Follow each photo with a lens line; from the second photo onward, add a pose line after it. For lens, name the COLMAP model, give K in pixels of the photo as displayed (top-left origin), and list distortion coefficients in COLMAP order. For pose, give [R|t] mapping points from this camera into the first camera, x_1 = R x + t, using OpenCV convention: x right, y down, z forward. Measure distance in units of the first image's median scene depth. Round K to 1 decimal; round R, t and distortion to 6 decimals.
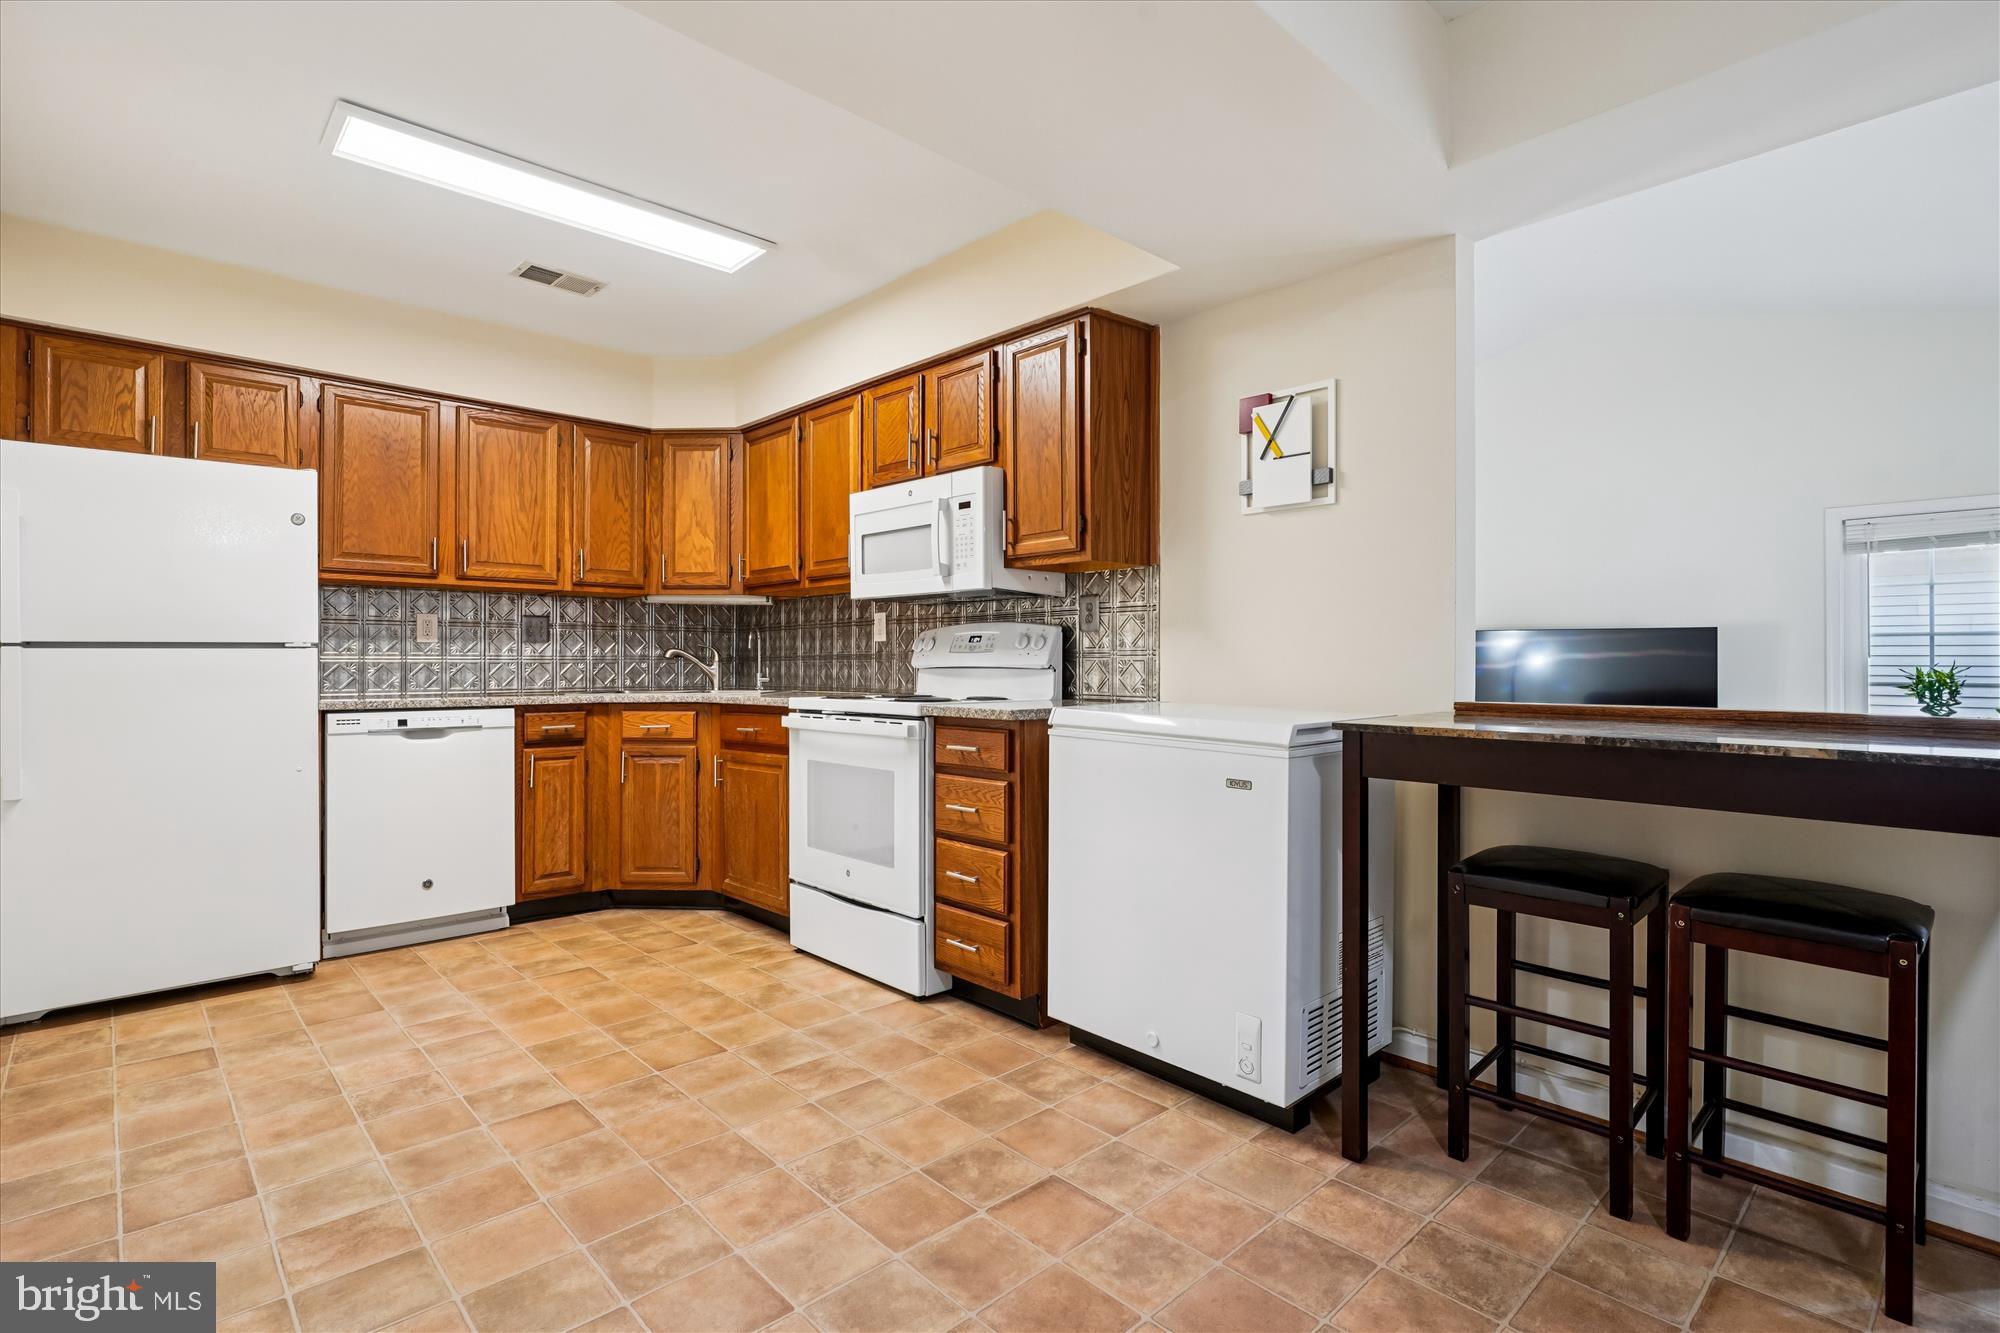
lens RADIAL K [[966.7, 0, 1001.8], [0, 966.7, 649.8], [0, 0, 1]] dist [-0.006471, 0.000562]
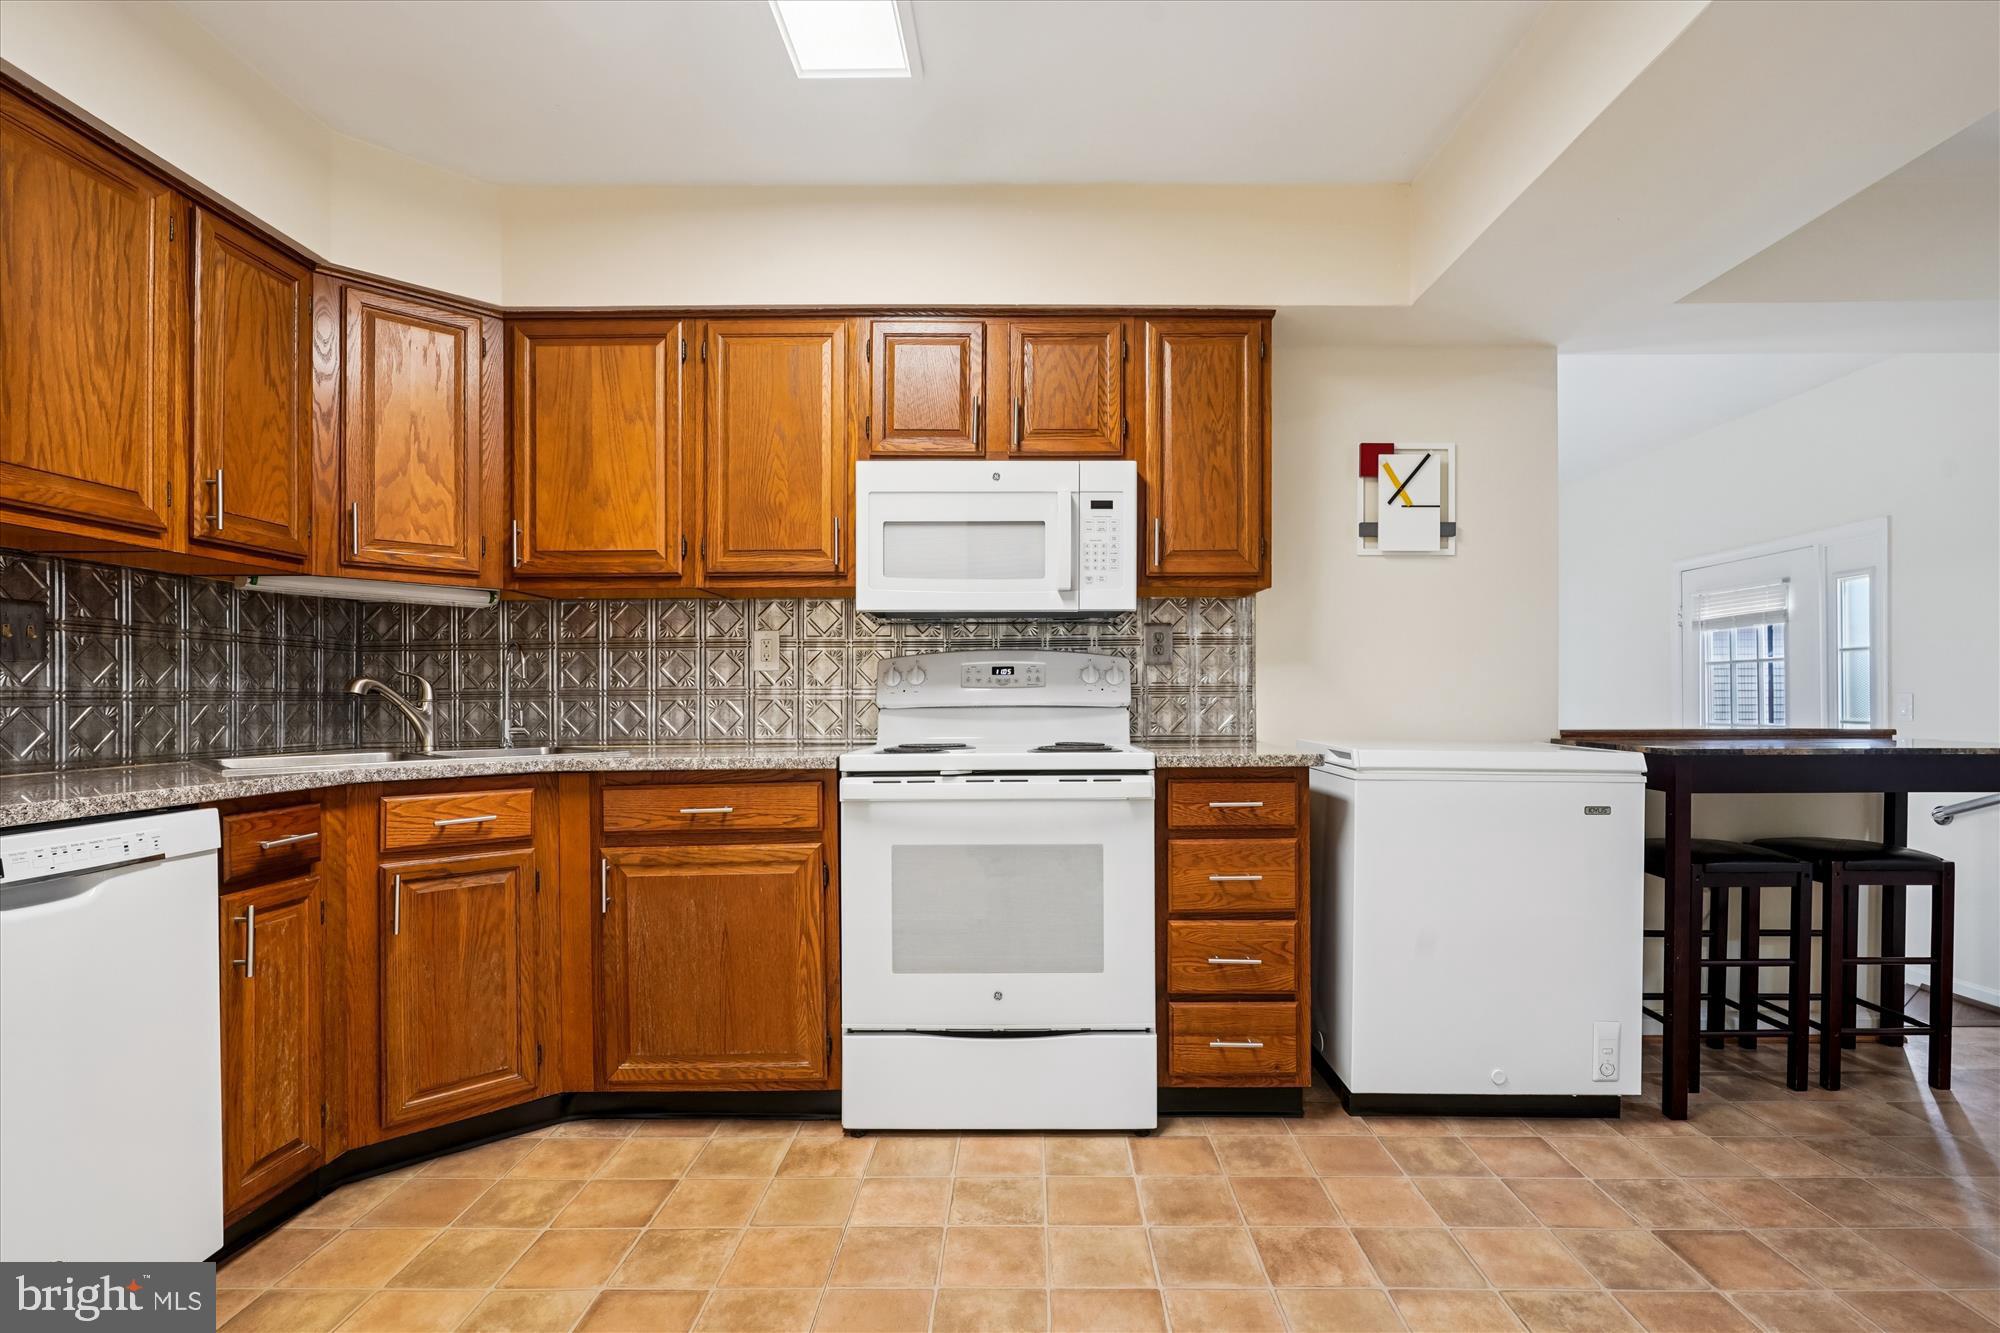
lens RADIAL K [[966.7, 0, 1038.2], [0, 966.7, 683.0], [0, 0, 1]] dist [-0.012241, -0.000236]
pose [[0.685307, 0.008847, 0.728201, -0.574479], [-0.005868, 0.999961, -0.006626, 0.003887], [-0.728231, 0.000268, 0.685332, 0.425260]]
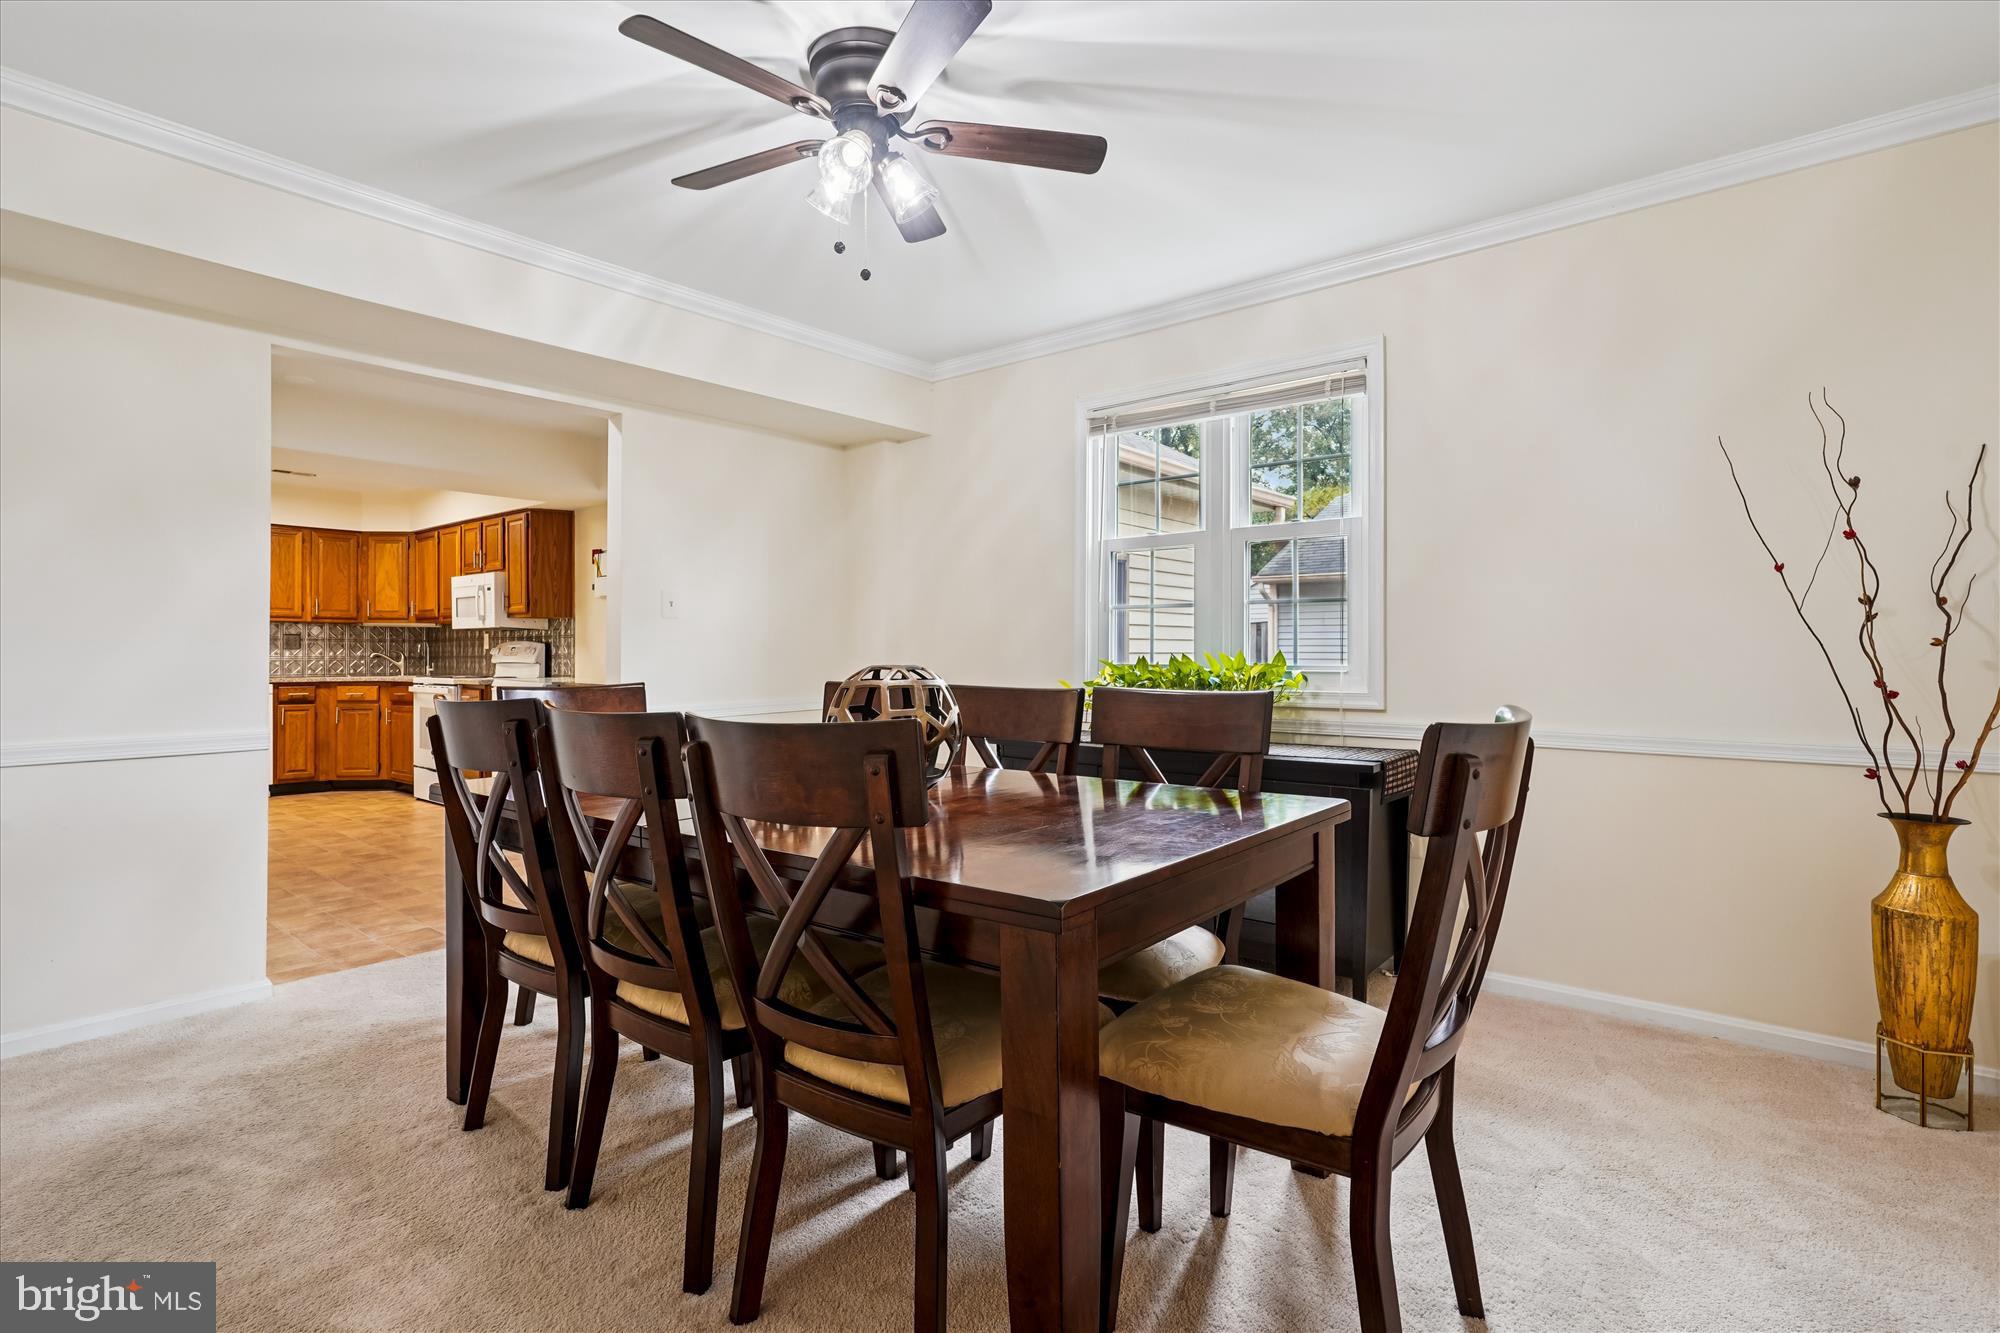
lens RADIAL K [[966.7, 0, 1001.8], [0, 966.7, 649.8], [0, 0, 1]] dist [-0.006471, 0.000562]
pose [[0.992585, 0.001006, 0.121547, 0.730372], [-0.001642, 0.999985, 0.005137, -0.021129], [-0.121540, -0.005298, 0.992572, -1.125493]]
